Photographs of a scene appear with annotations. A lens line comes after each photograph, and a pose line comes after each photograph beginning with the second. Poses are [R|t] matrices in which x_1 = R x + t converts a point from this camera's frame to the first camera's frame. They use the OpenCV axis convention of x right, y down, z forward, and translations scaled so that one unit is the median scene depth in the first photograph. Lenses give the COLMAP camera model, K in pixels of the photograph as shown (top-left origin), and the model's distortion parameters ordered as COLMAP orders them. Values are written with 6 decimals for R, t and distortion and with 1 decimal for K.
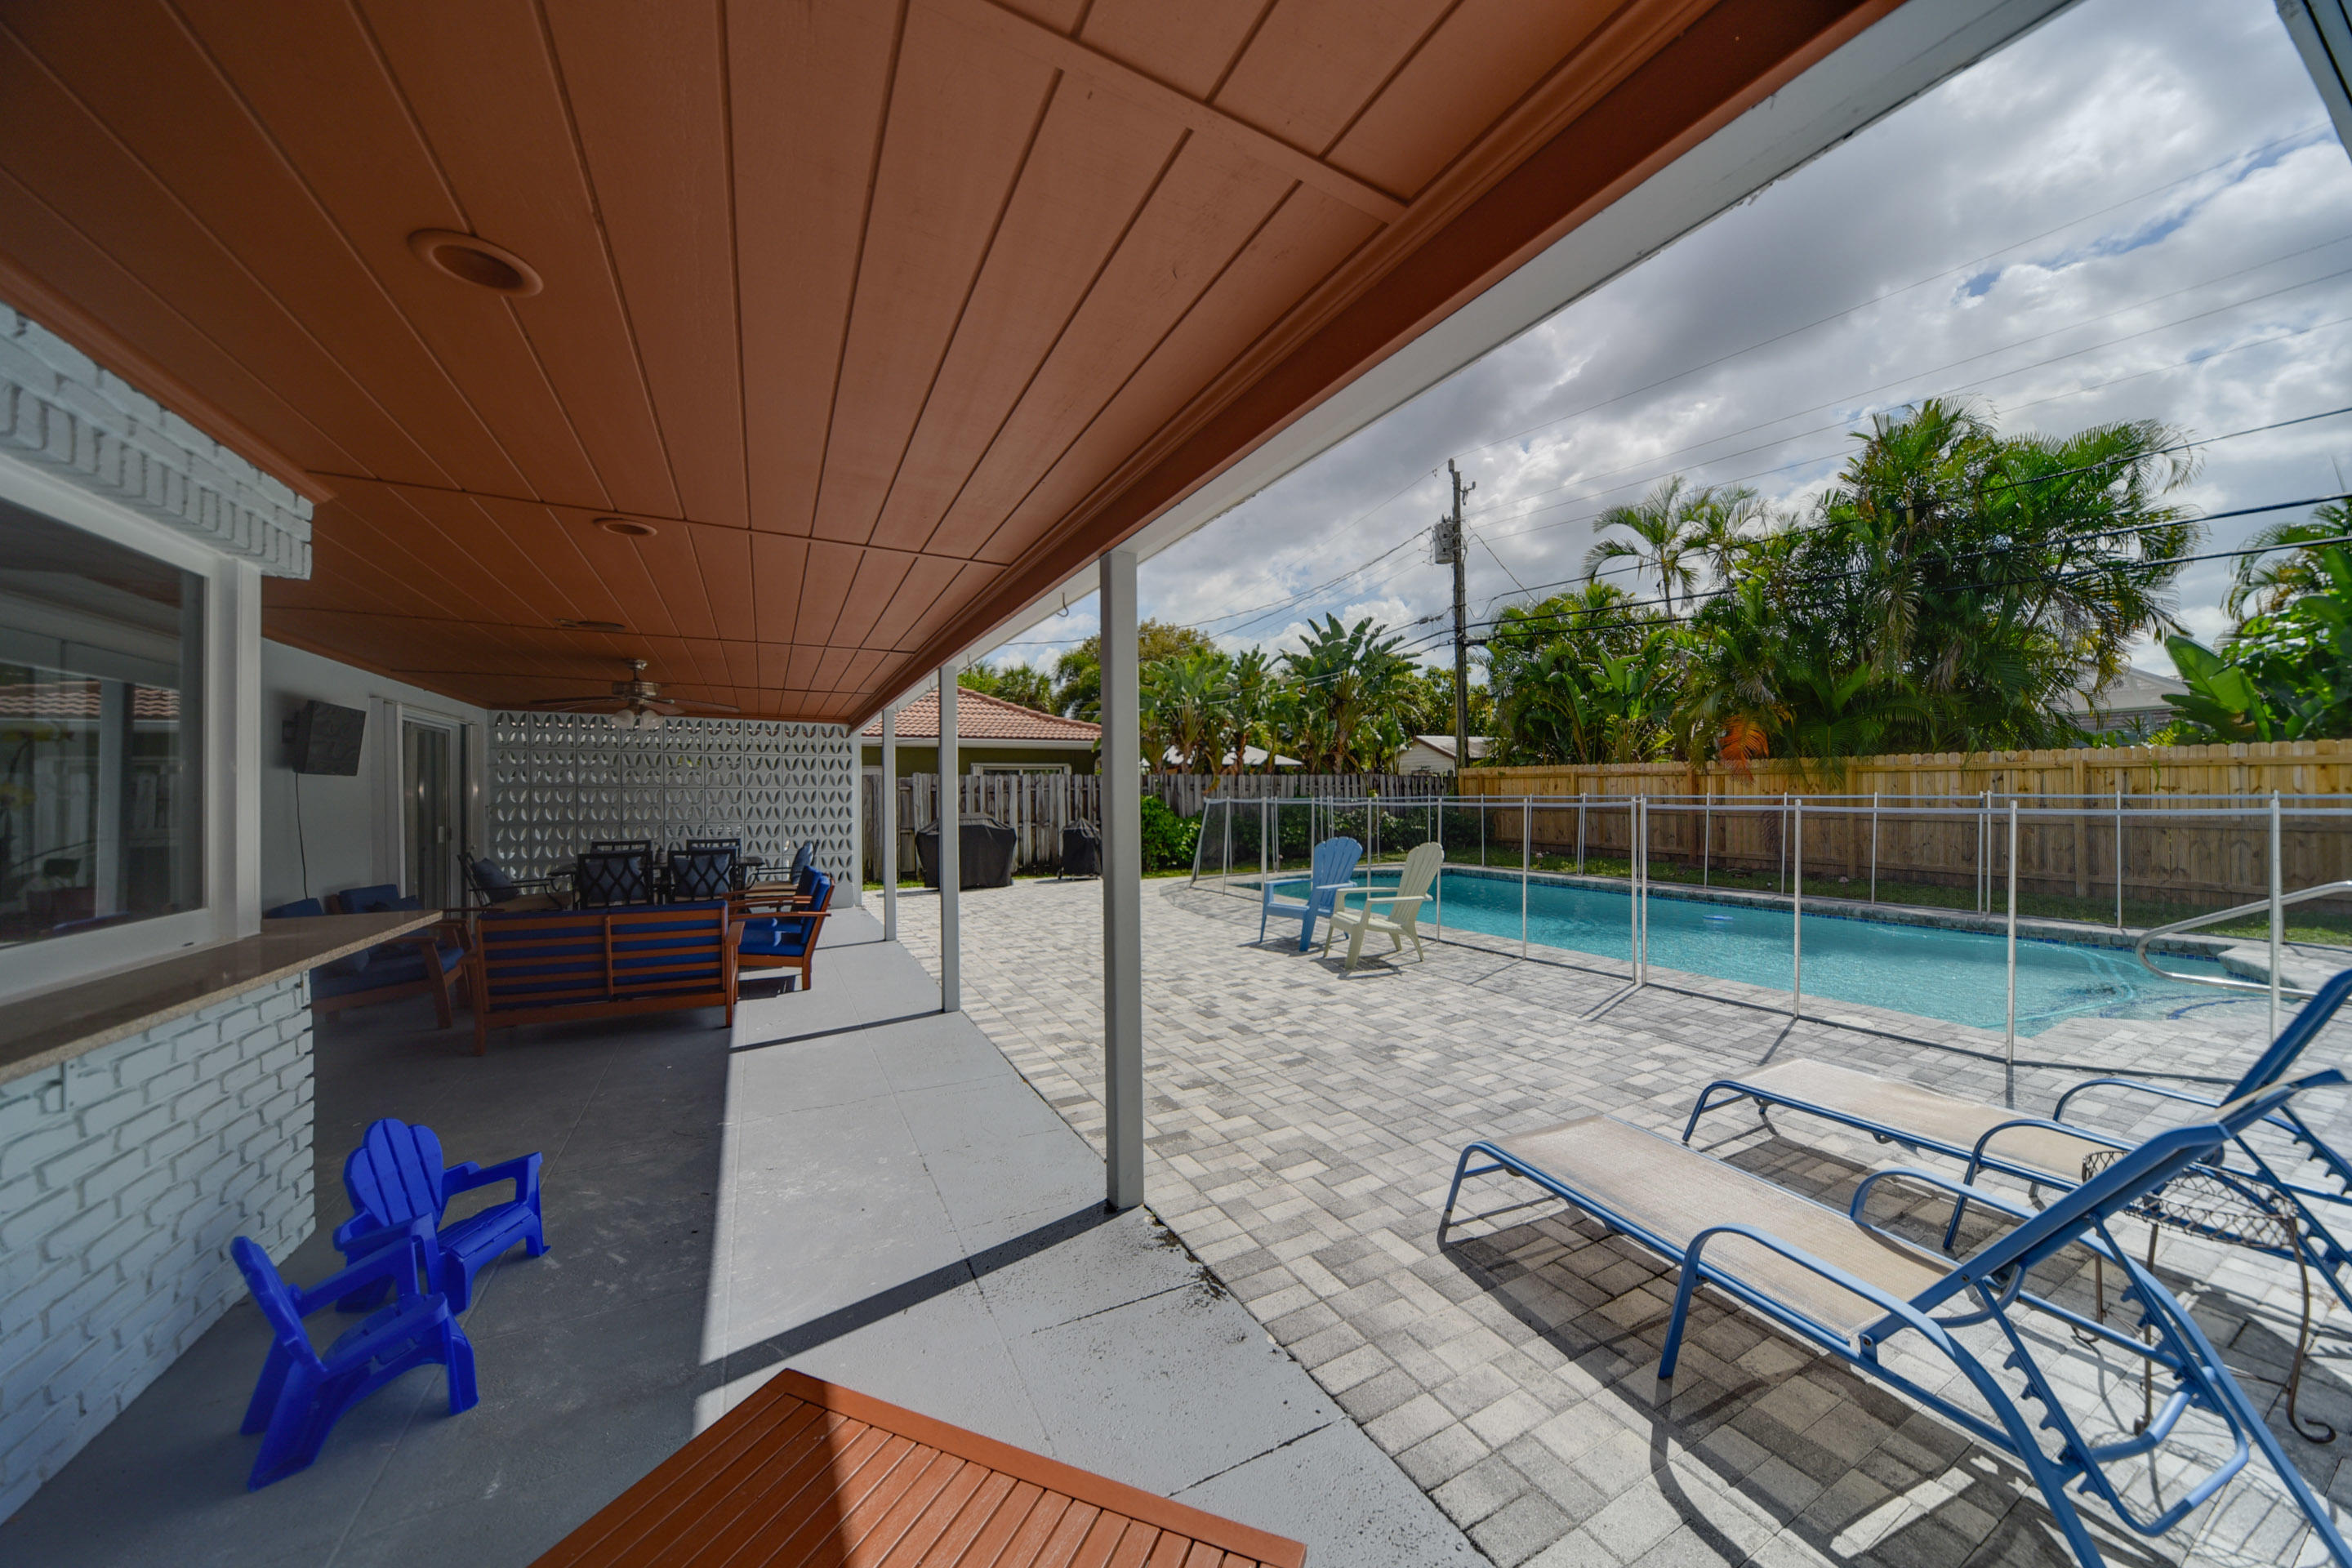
lens RADIAL K [[816.1, 0, 1208.9], [0, 816.1, 787.3], [0, 0, 1]] dist [-0.005526, 0.000118]
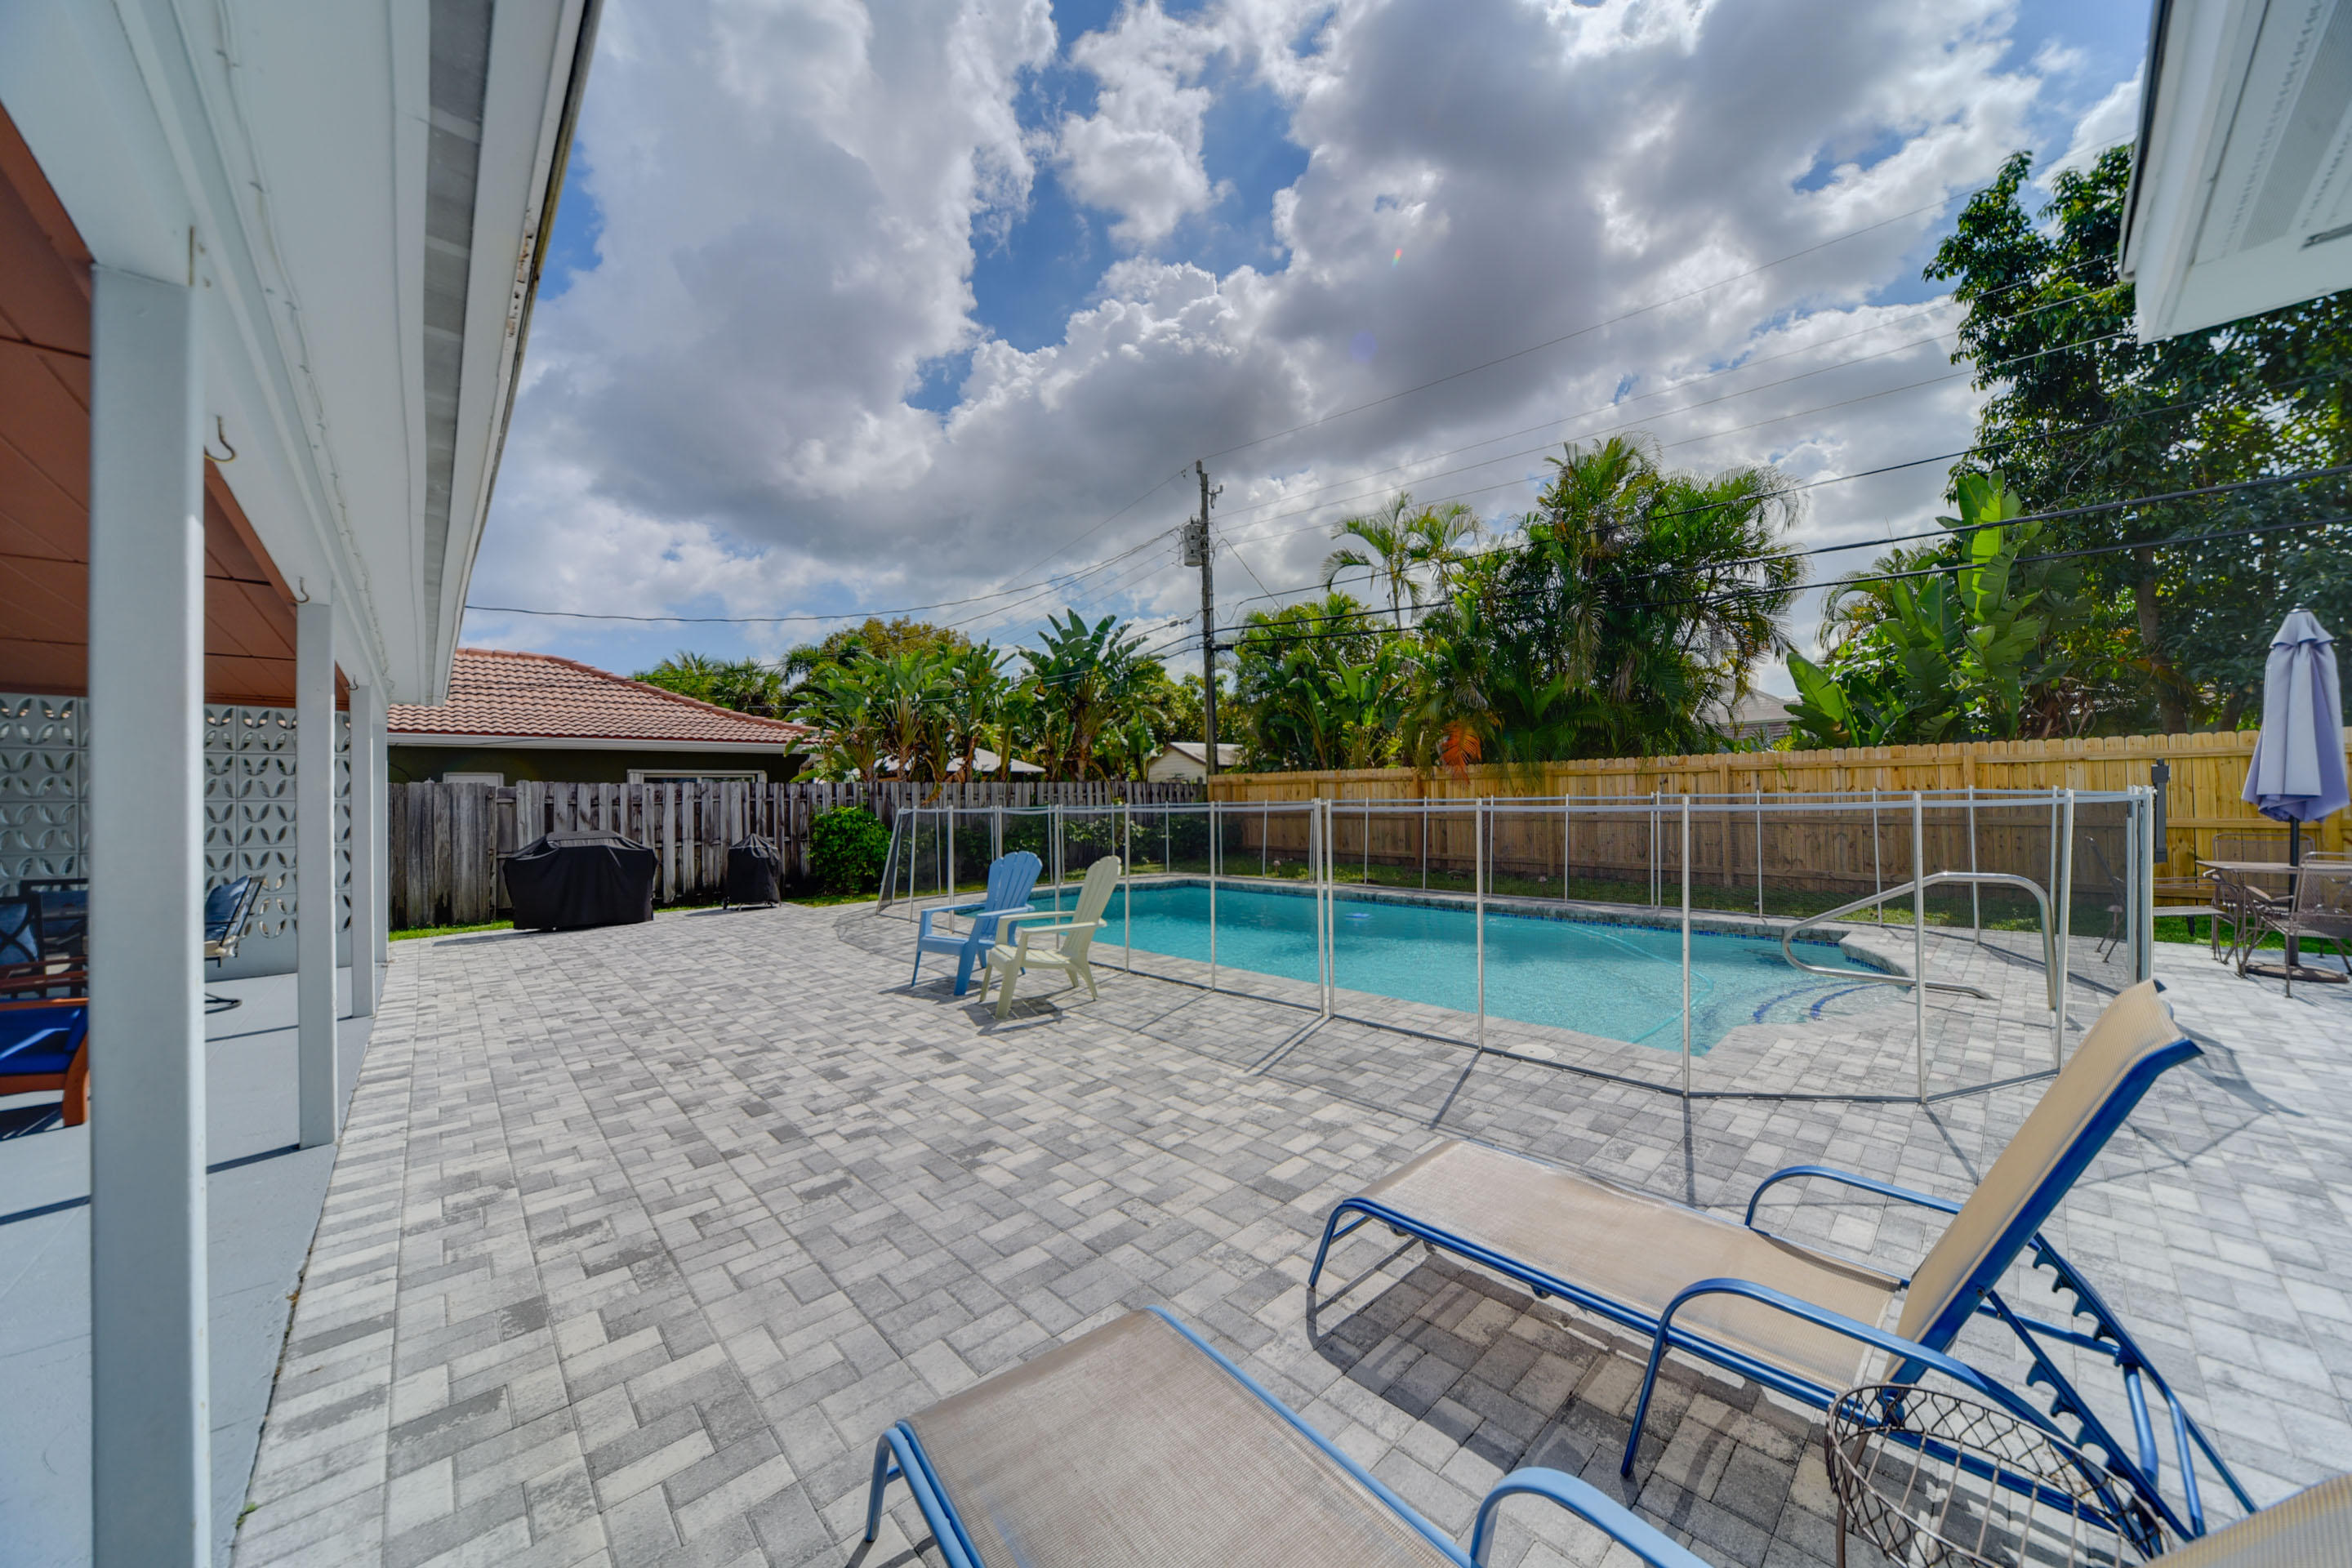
lens RADIAL K [[816.4, 0, 1206.2], [0, 816.4, 794.0], [0, 0, 1]] dist [-0.009579, 0.001914]
pose [[0.965951, -0.008053, 0.258601, 0.081897], [0.009245, 0.999952, -0.003392, 0.003979], [-0.258561, 0.005667, 0.965978, 0.088795]]
